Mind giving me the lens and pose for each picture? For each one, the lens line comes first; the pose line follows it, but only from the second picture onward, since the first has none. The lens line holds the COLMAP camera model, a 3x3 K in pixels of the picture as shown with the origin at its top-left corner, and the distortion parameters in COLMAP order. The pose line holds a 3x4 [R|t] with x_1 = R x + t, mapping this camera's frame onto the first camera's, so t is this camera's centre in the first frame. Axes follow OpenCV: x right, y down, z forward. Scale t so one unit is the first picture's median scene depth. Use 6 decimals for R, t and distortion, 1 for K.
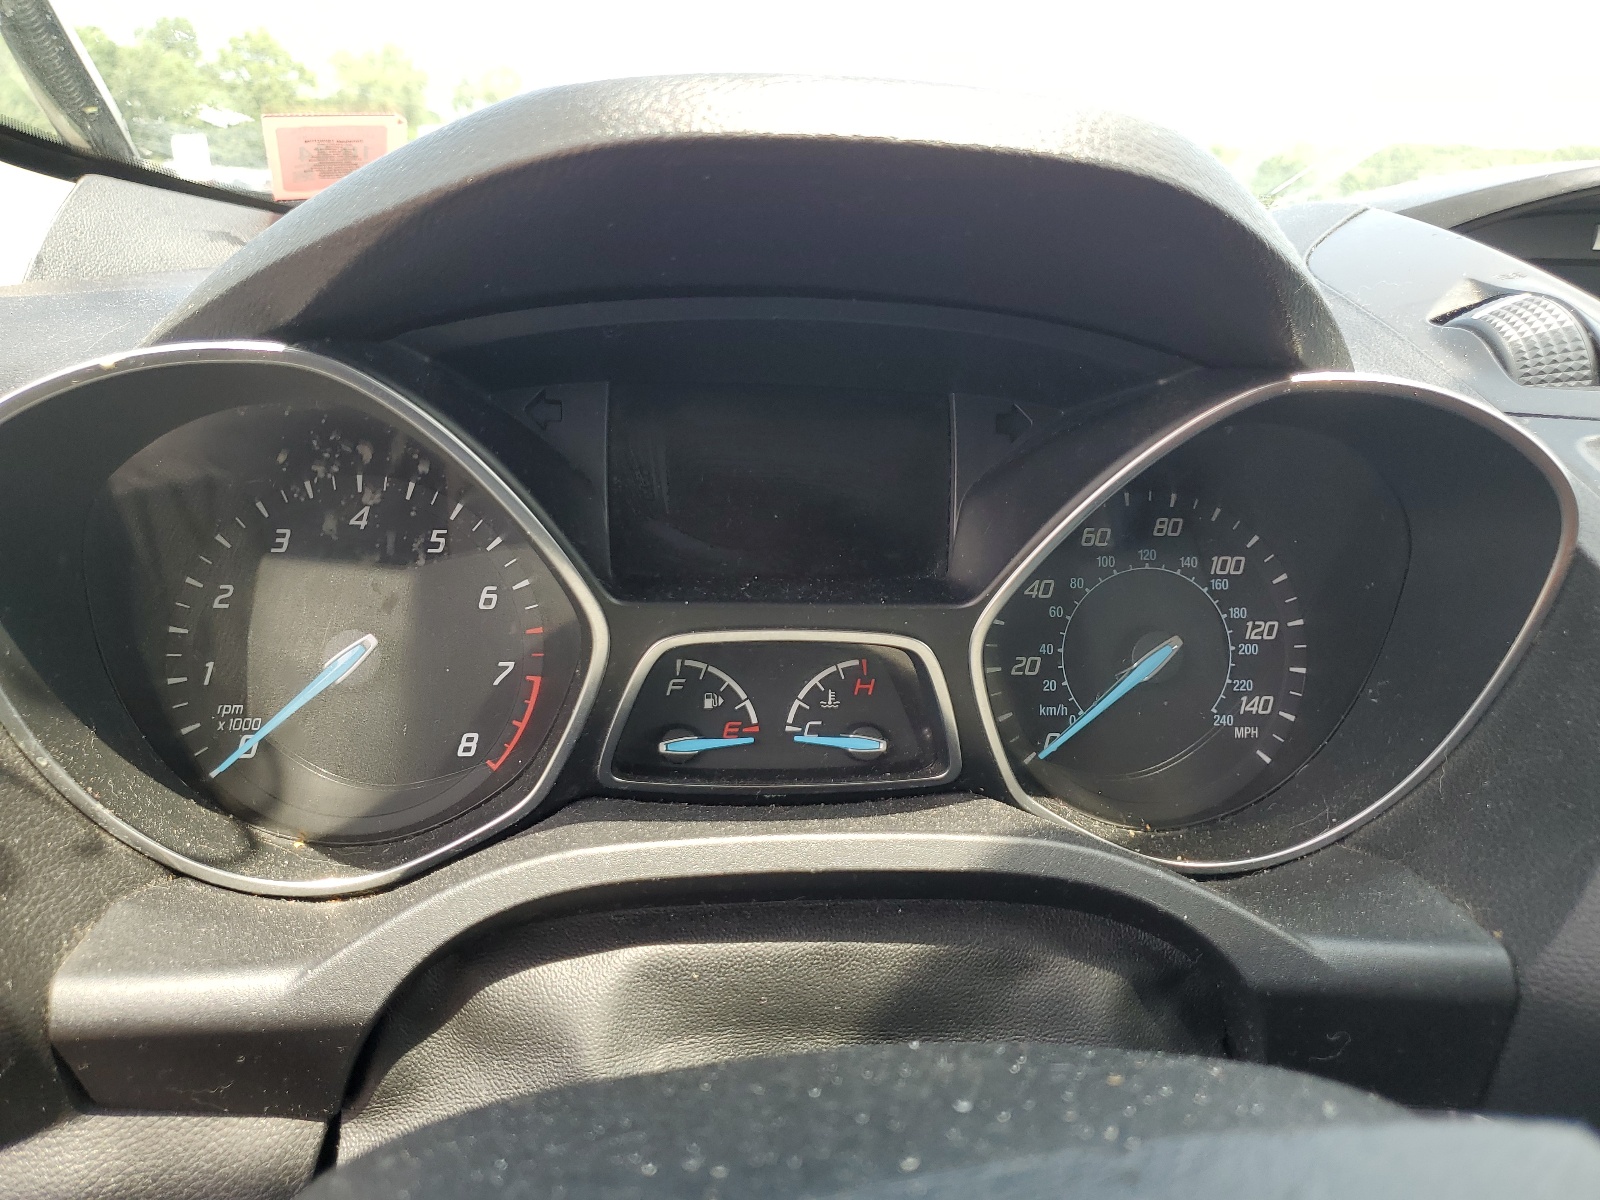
lens RADIAL K [[1200.8, 0, 800.0], [0, 1200.8, 600.0], [0, 0, 1]] dist [0.008970, 0.002534]
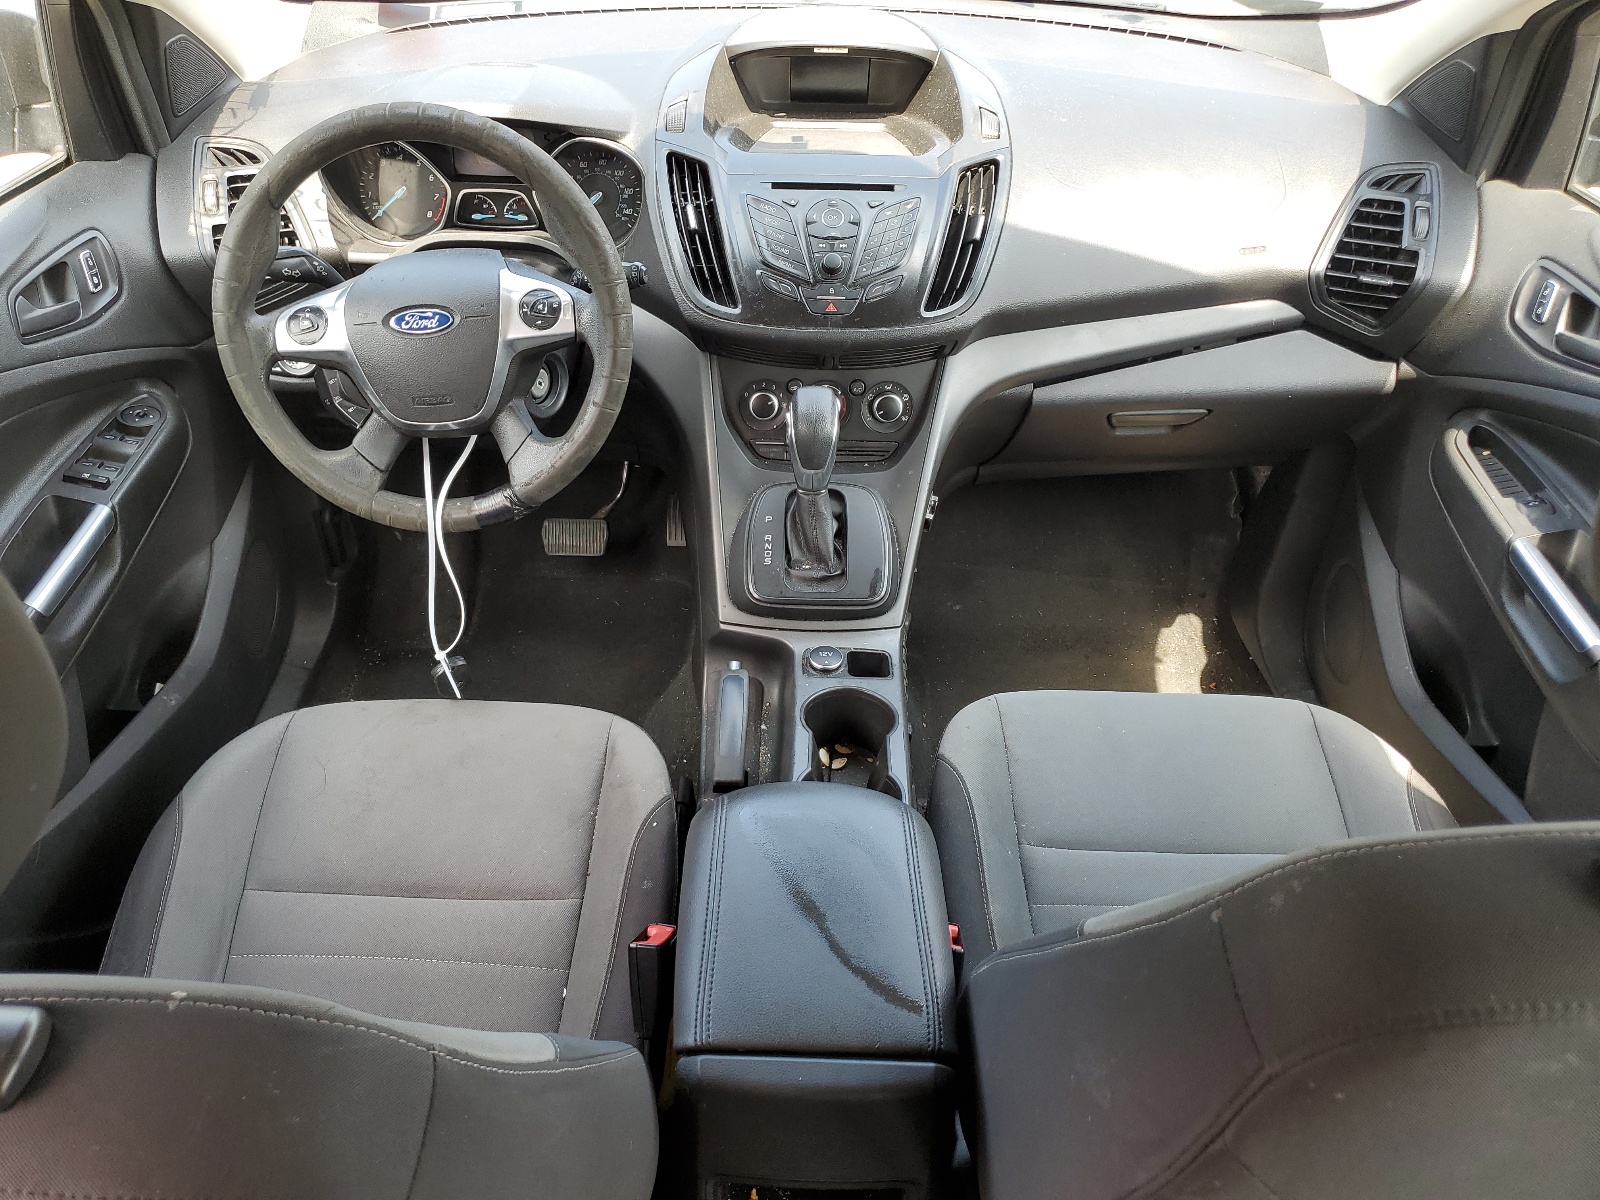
lens RADIAL K [[1200.8, 0, 800.0], [0, 1200.8, 600.0], [0, 0, 1]] dist [0.008970, 0.002534]
pose [[0.998000, 0.021866, 0.059318, 0.871663], [-0.044729, 0.907306, 0.418084, -0.513523], [-0.044678, -0.419901, 0.906469, -3.746184]]
